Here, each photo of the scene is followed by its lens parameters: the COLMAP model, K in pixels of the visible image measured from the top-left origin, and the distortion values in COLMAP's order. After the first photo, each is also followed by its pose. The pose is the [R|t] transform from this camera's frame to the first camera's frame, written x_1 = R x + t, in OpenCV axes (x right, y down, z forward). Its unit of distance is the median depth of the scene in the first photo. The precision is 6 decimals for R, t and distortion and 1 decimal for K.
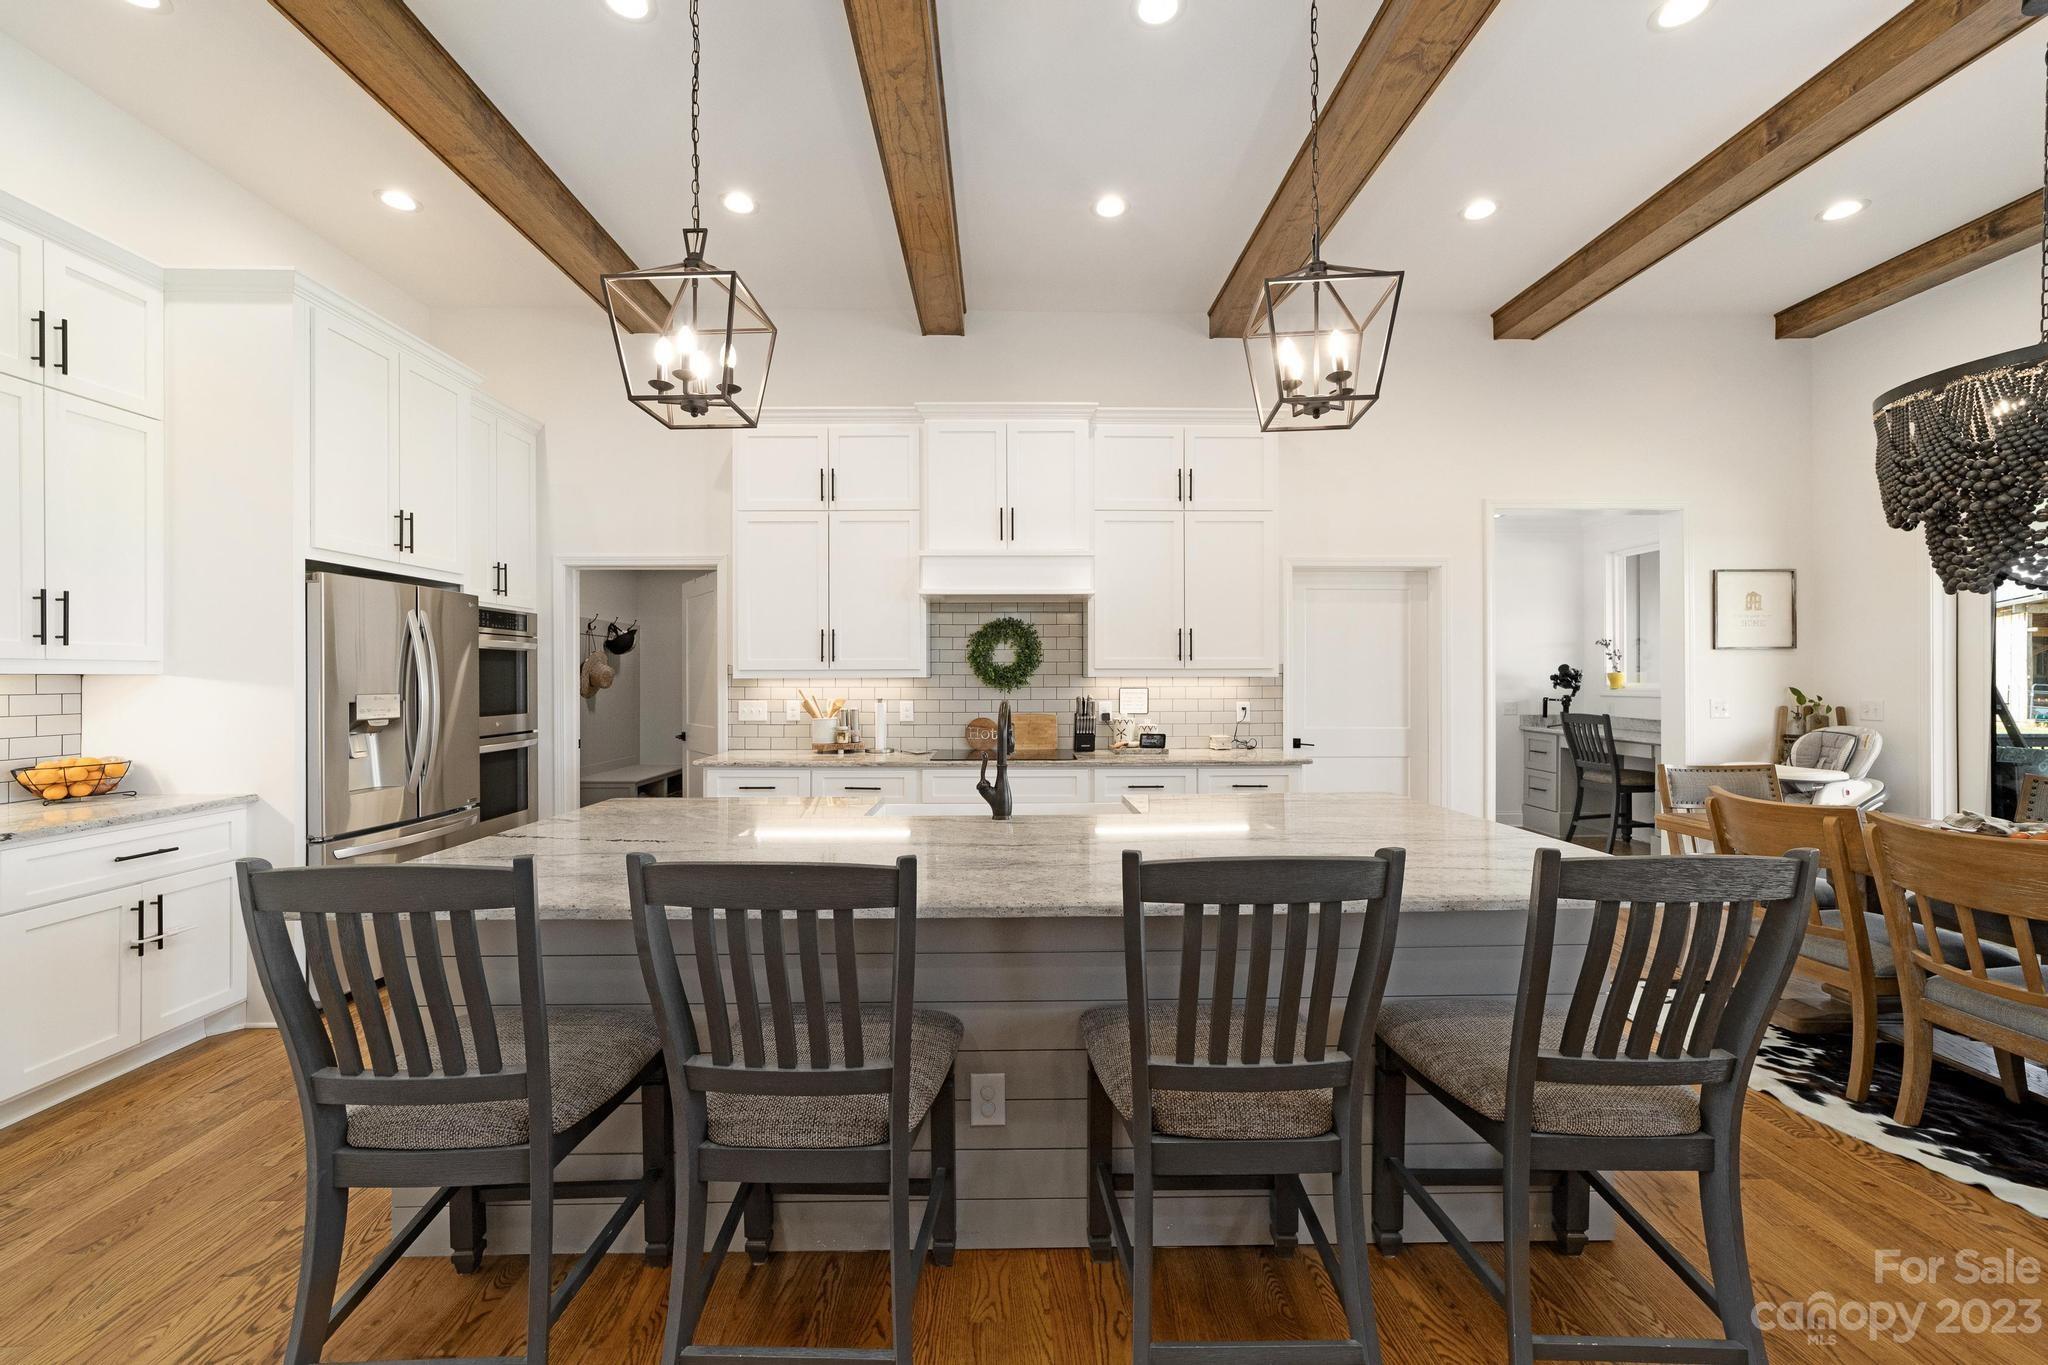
lens RADIAL K [[851.0, 0, 1023.9], [0, 851.0, 672.7], [0, 0, 1]] dist [-0.002602, 0.001637]
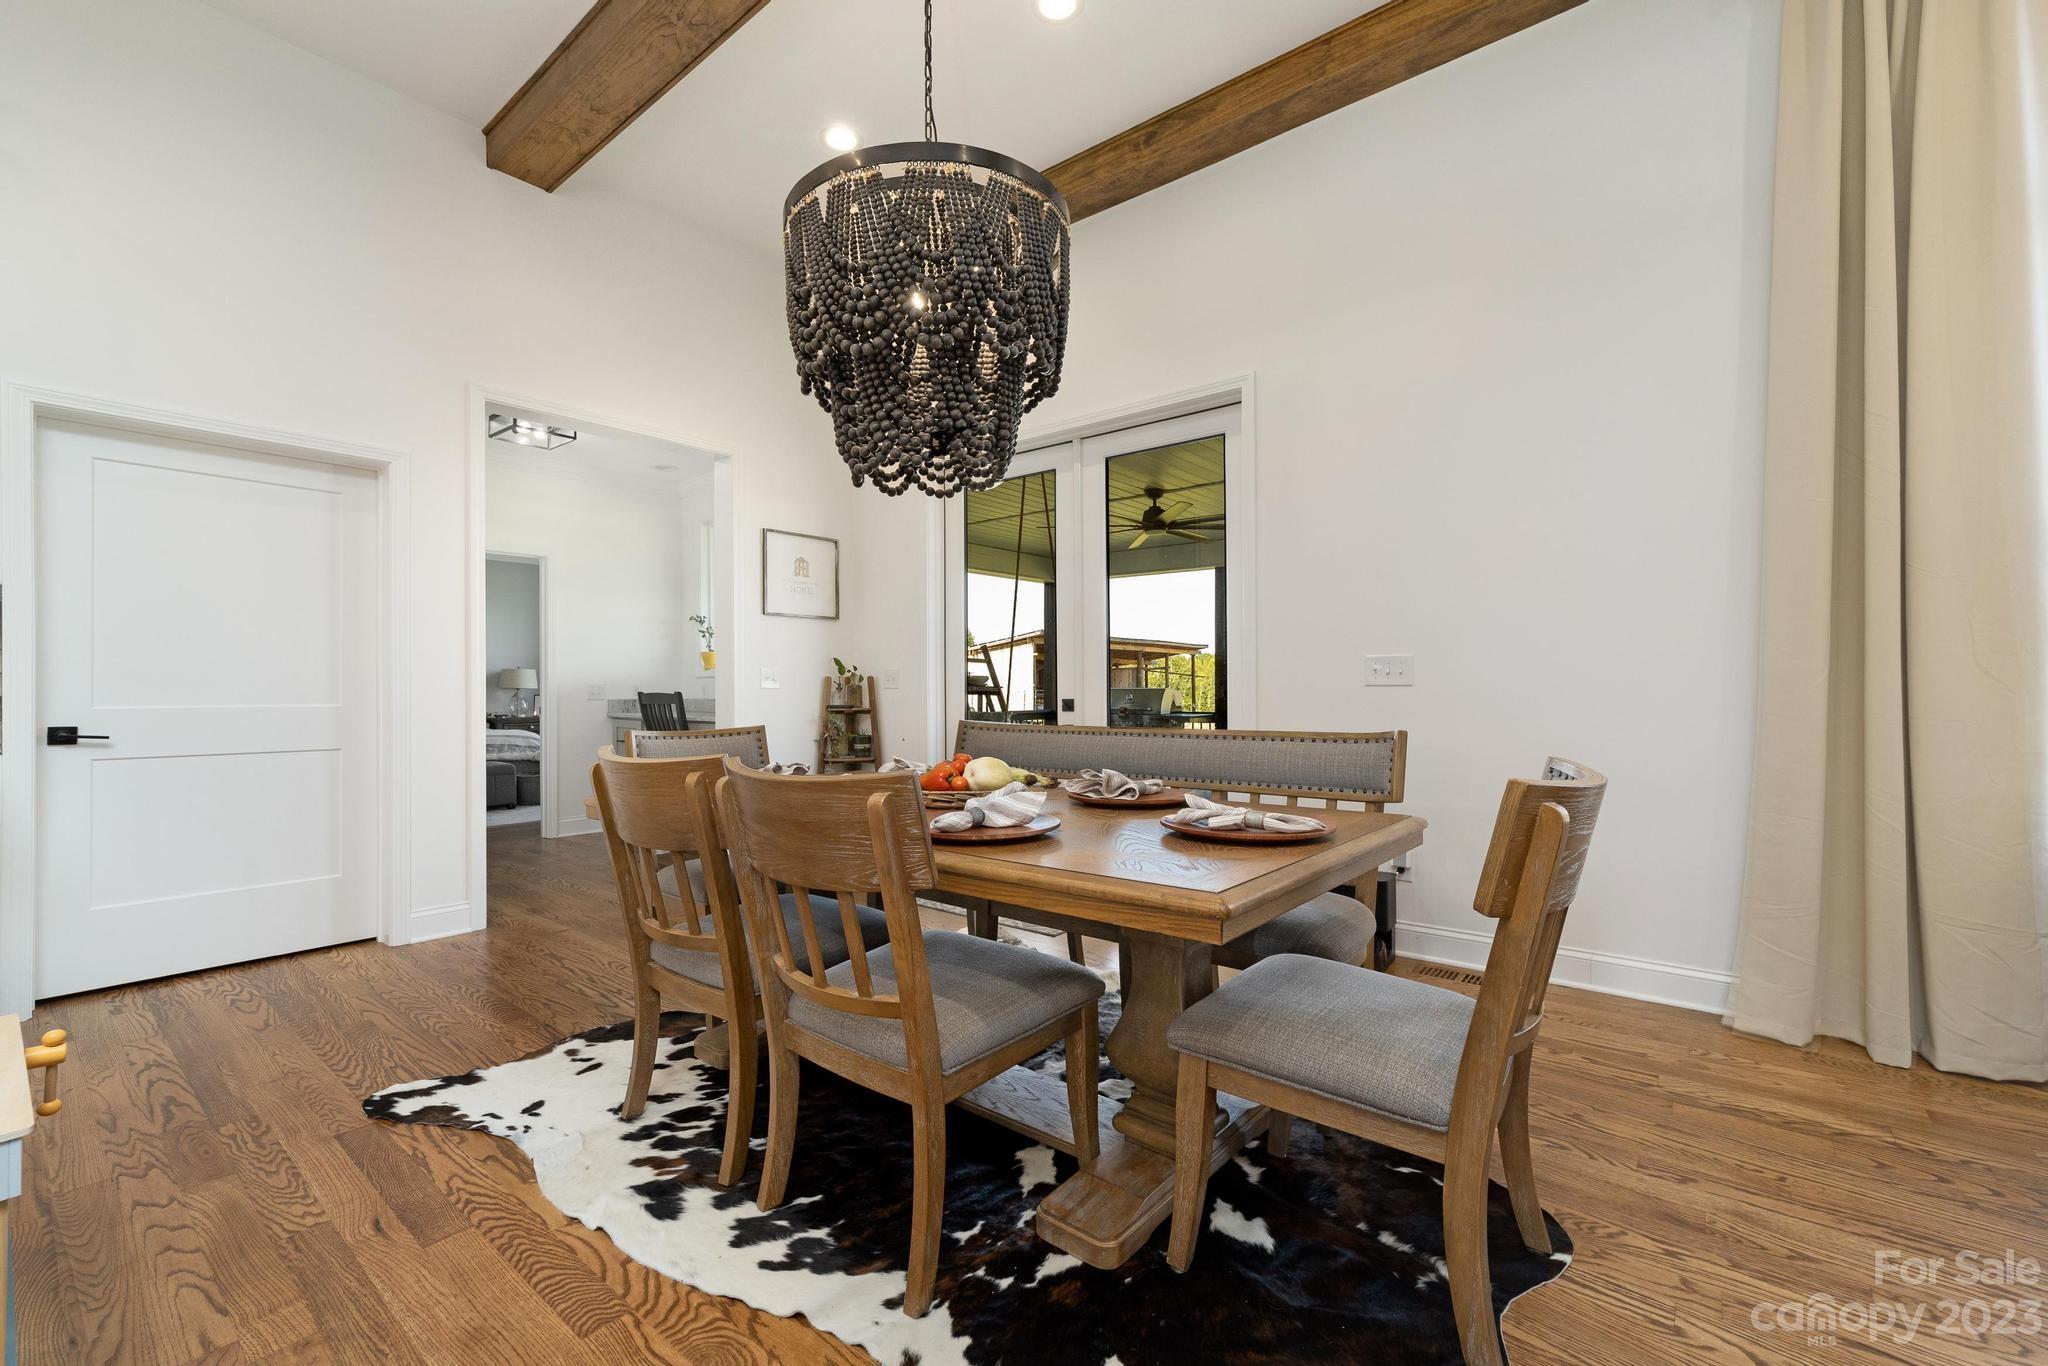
lens RADIAL K [[851.0, 0, 1028.8], [0, 851.0, 689.2], [0, 0, 1]] dist [-0.002602, 0.001637]
pose [[0.656207, -0.004386, 0.754568, 0.572087], [0.002361, 0.999990, 0.003759, 0.094461], [-0.754578, -0.000686, 0.656211, 0.338447]]
